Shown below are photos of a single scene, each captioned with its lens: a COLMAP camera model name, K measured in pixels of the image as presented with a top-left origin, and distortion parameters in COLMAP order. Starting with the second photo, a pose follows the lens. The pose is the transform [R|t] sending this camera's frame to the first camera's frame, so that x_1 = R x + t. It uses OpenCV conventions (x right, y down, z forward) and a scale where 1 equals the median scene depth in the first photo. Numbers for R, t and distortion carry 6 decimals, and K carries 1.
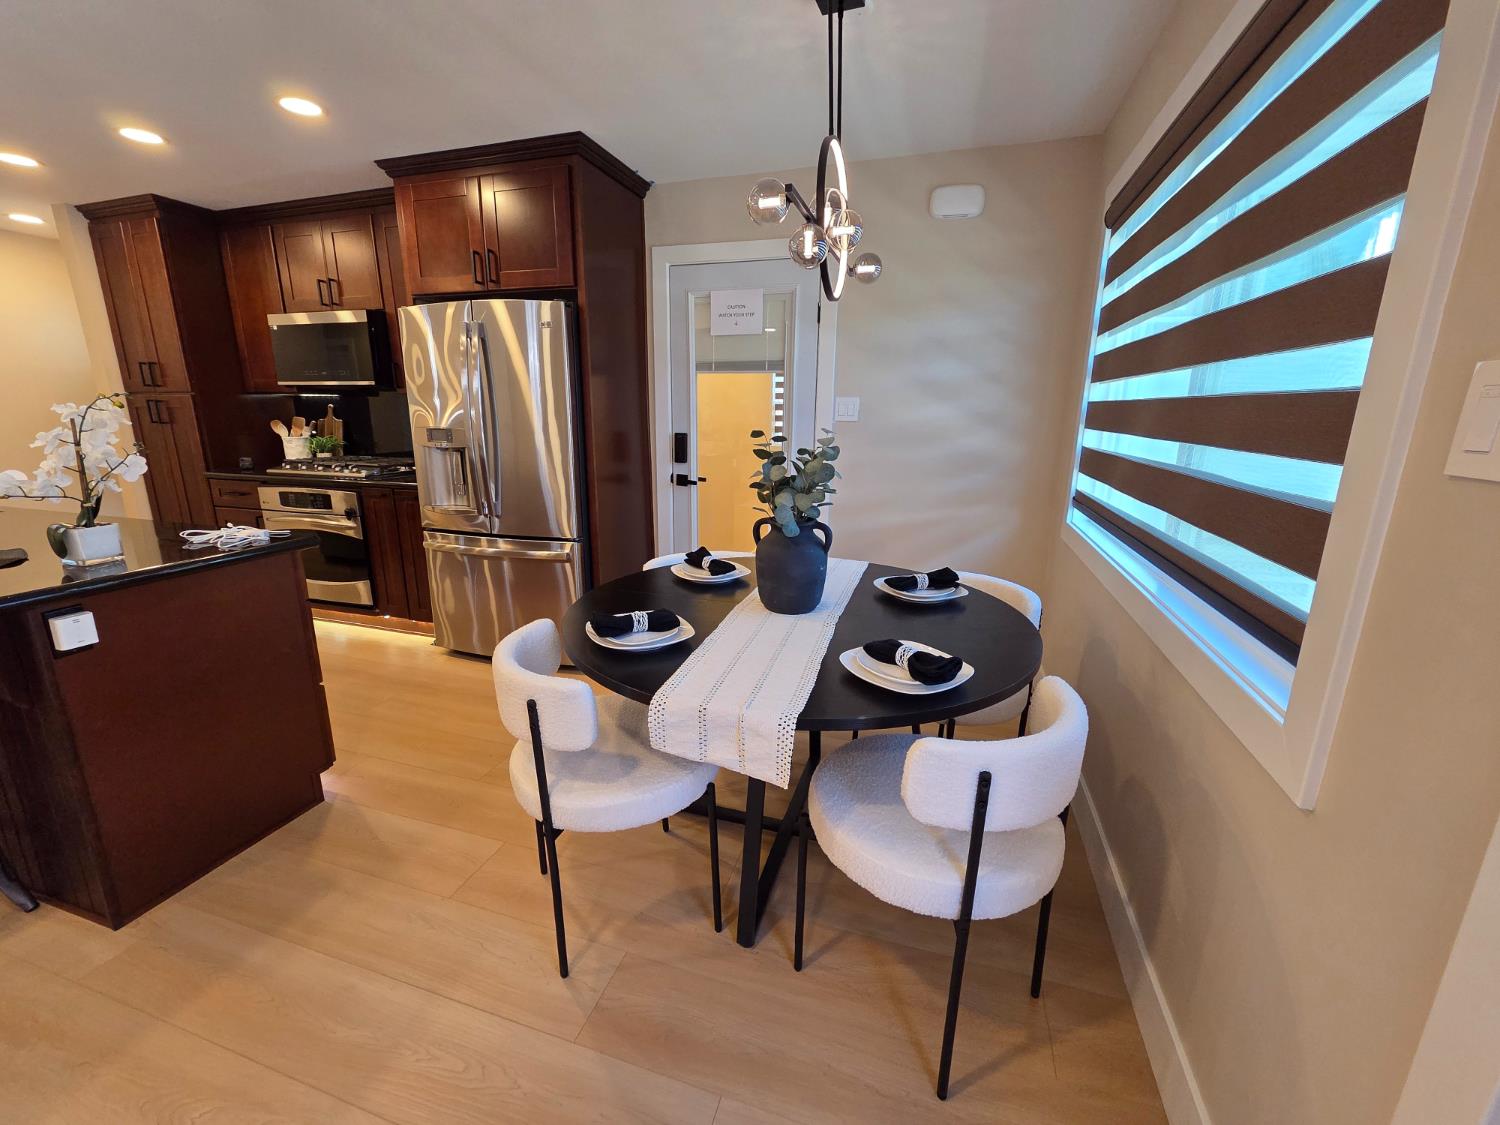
lens RADIAL K [[620.1, 0, 738.7], [0, 620.1, 563.4], [0, 0, 1]] dist [-0.001154, 0.001262]
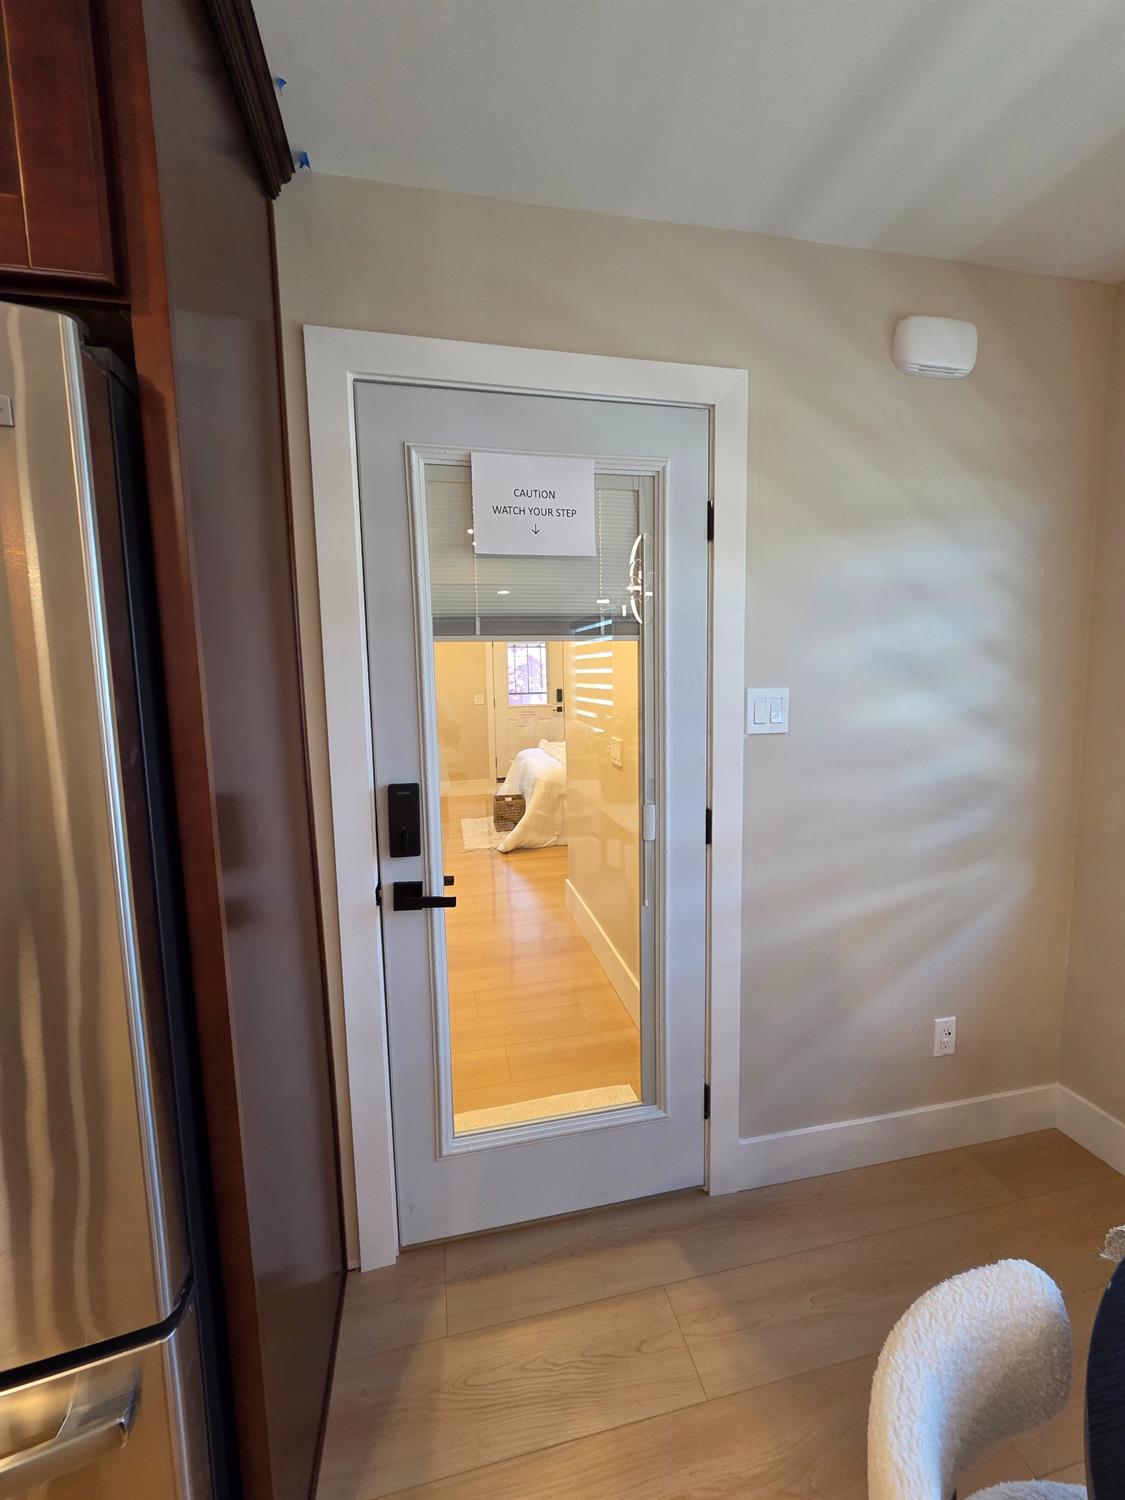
lens RADIAL K [[620.1, 0, 564.1], [0, 620.1, 741.2], [0, 0, 1]] dist [-0.001154, 0.001262]
pose [[0.864082, -0.076398, 0.497520, -0.248168], [0.149534, 0.982753, -0.108797, -0.220390], [-0.480627, 0.168405, 0.860603, 0.739009]]
